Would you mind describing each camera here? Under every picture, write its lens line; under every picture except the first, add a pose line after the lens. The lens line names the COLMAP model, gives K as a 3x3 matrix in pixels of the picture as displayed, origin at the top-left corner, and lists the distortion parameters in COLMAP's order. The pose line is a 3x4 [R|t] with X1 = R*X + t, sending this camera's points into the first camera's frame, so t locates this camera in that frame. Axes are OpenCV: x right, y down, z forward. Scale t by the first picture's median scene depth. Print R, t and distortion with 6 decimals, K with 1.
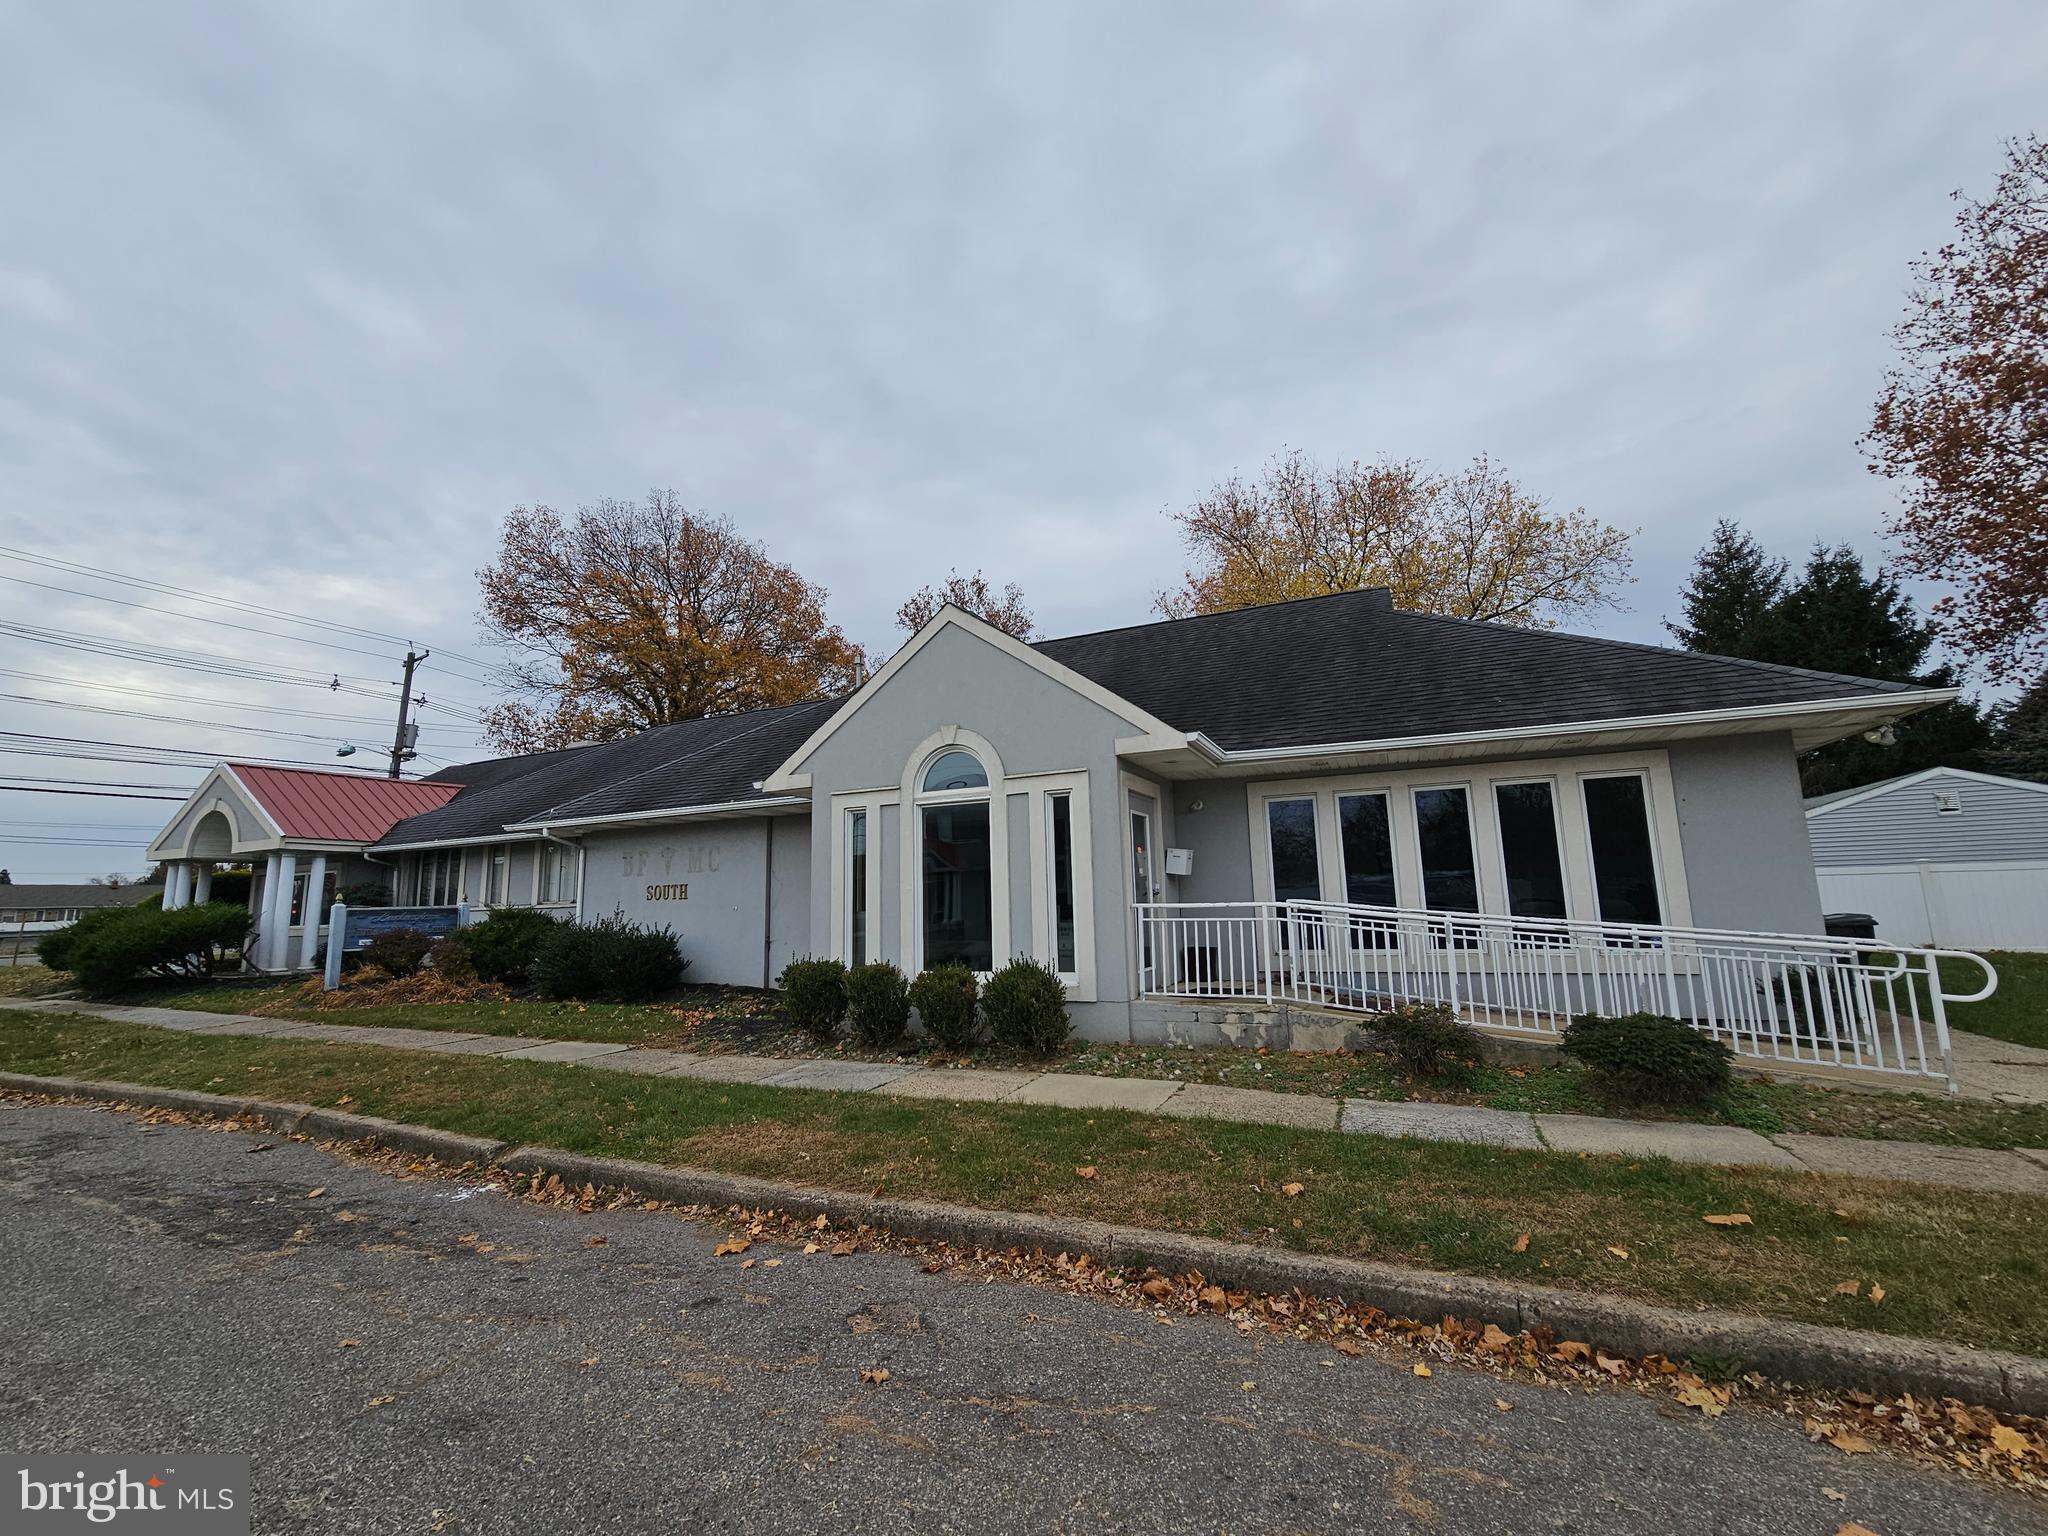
lens RADIAL K [[819.4, 0, 1024.0], [0, 819.4, 768.0], [0, 0, 1]] dist [0.010829, -0.000043]
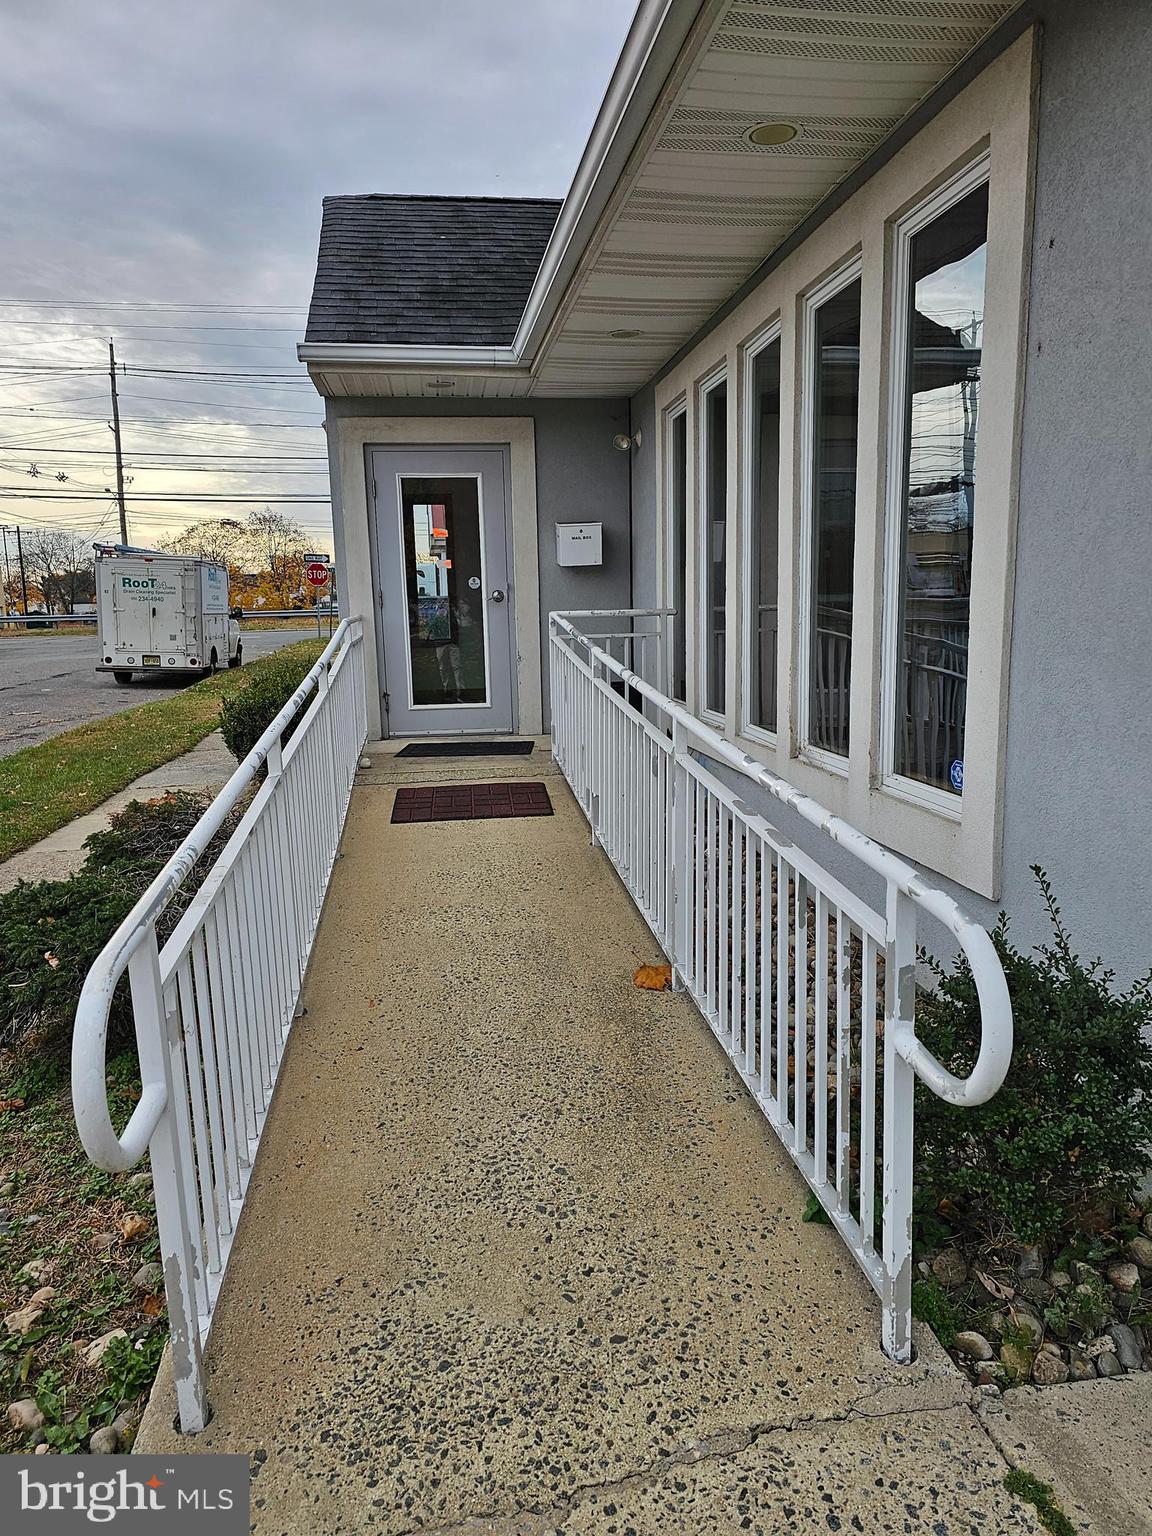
lens RADIAL K [[1017.8, 0, 576.0], [0, 1017.8, 768.0], [0, 0, 1]] dist [0.056659, 0.000330]
pose [[0.558771, 0.144029, -0.816720, 0.848170], [0.143669, 0.953102, 0.266374, 0.069642], [0.816783, -0.266179, 0.511873, 0.555261]]
